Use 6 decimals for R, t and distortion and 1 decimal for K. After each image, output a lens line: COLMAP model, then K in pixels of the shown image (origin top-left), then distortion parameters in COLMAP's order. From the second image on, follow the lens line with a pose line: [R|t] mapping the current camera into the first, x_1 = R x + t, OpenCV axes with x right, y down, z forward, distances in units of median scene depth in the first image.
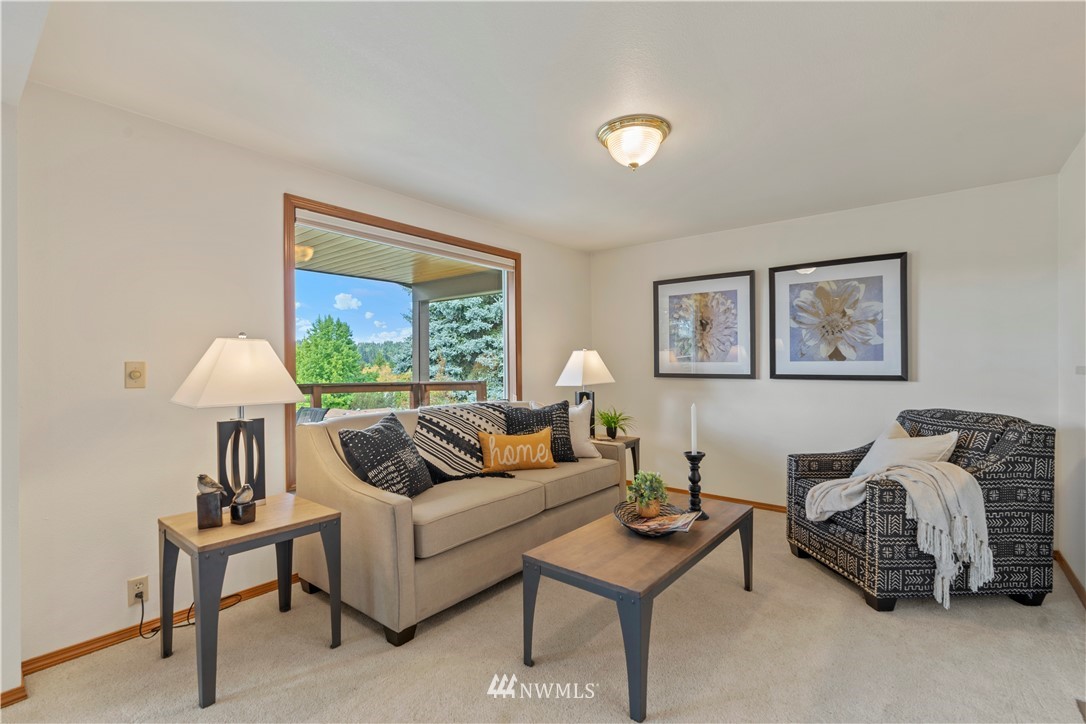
lens RADIAL K [[490.1, 0, 538.0], [0, 490.1, 361.6], [0, 0, 1]] dist [-0.010948, 0.003894]
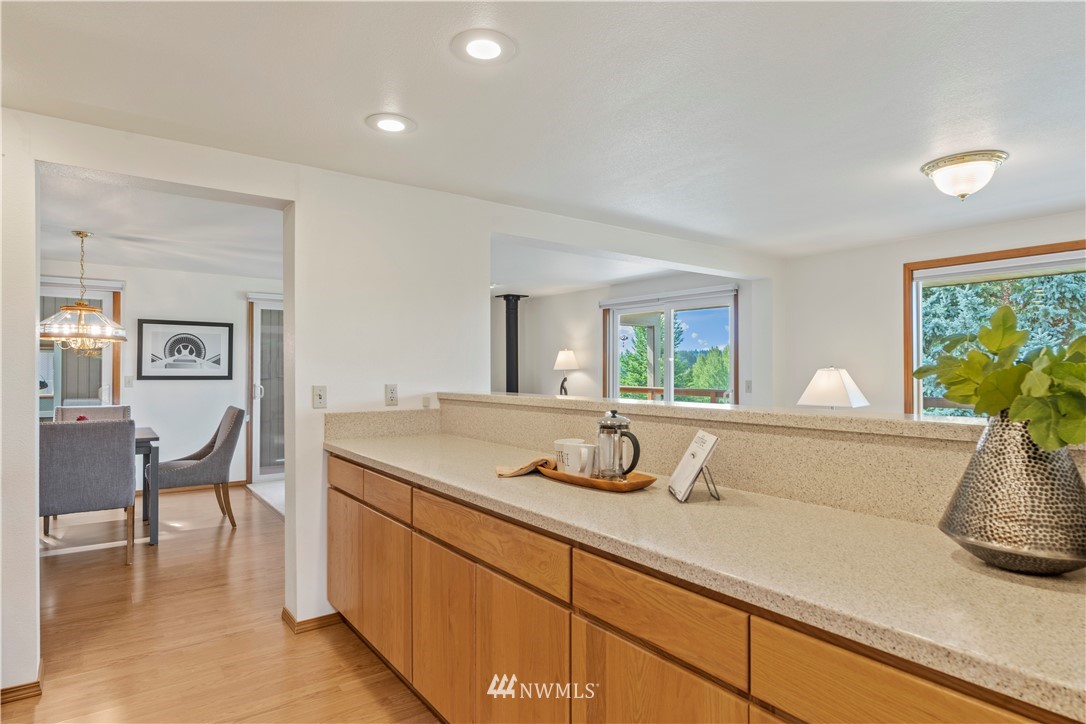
lens RADIAL K [[606.3, 0, 543.3], [0, 606.3, 356.7], [0, 0, 1]] dist [-0.004295, 0.003906]
pose [[-0.271126, -0.008174, -0.962509, 1.073786], [0.005373, 0.999936, -0.010006, -0.055885], [0.962529, -0.007885, -0.271064, 0.344723]]
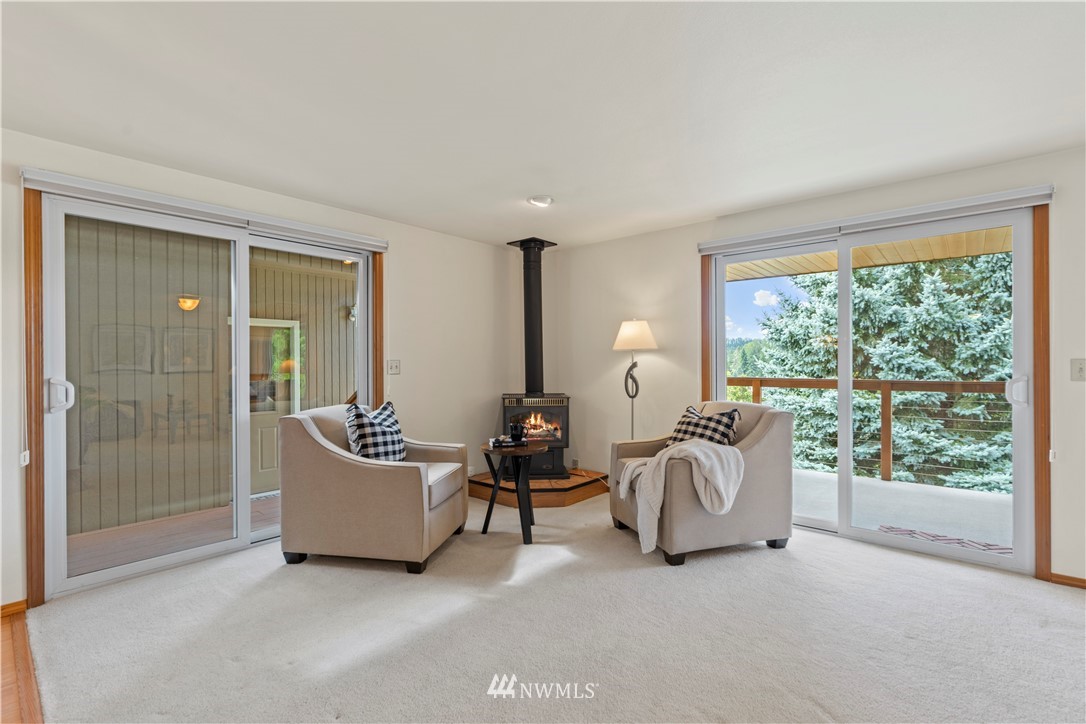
lens RADIAL K [[490.1, 0, 544.3], [0, 490.1, 363.4], [0, 0, 1]] dist [-0.010948, 0.003894]
pose [[-0.045503, 0.008871, -0.998925, 0.125584], [0.014021, 0.999868, 0.008240, -0.010305], [0.998866, -0.013631, -0.045622, -0.328179]]
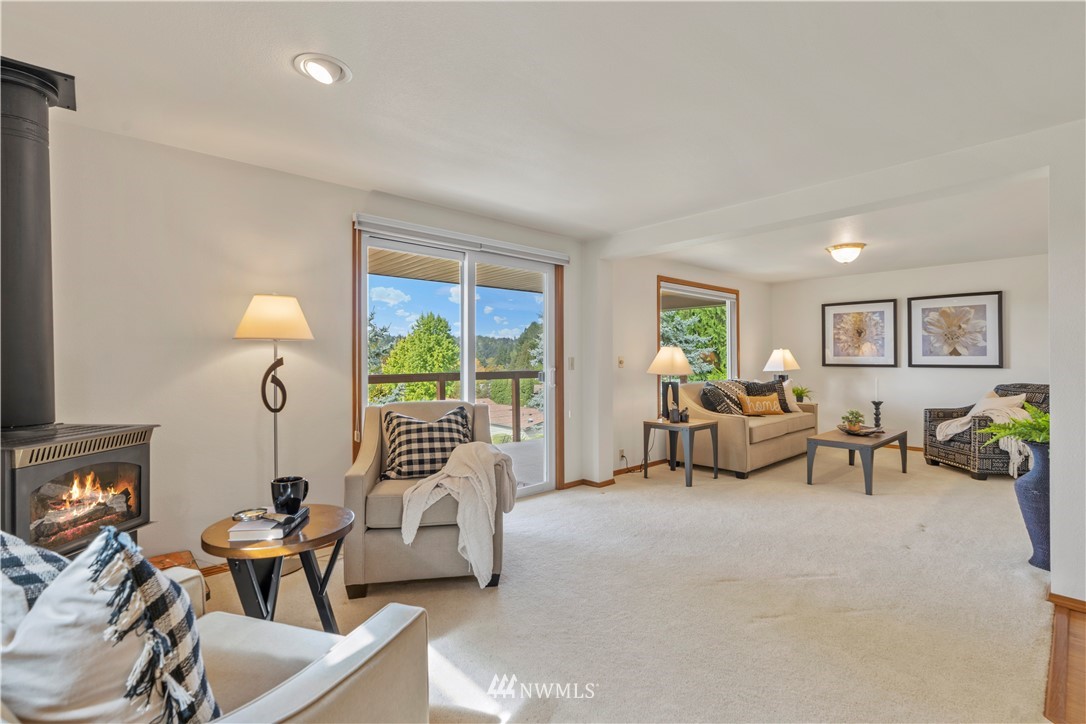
lens RADIAL K [[490.1, 0, 537.0], [0, 490.1, 353.2], [0, 0, 1]] dist [-0.010948, 0.003894]
pose [[0.986990, 0.000006, -0.160783, -0.518973], [-0.000472, 0.999996, -0.002858, -0.006107], [0.160782, 0.002897, 0.986986, -0.854604]]
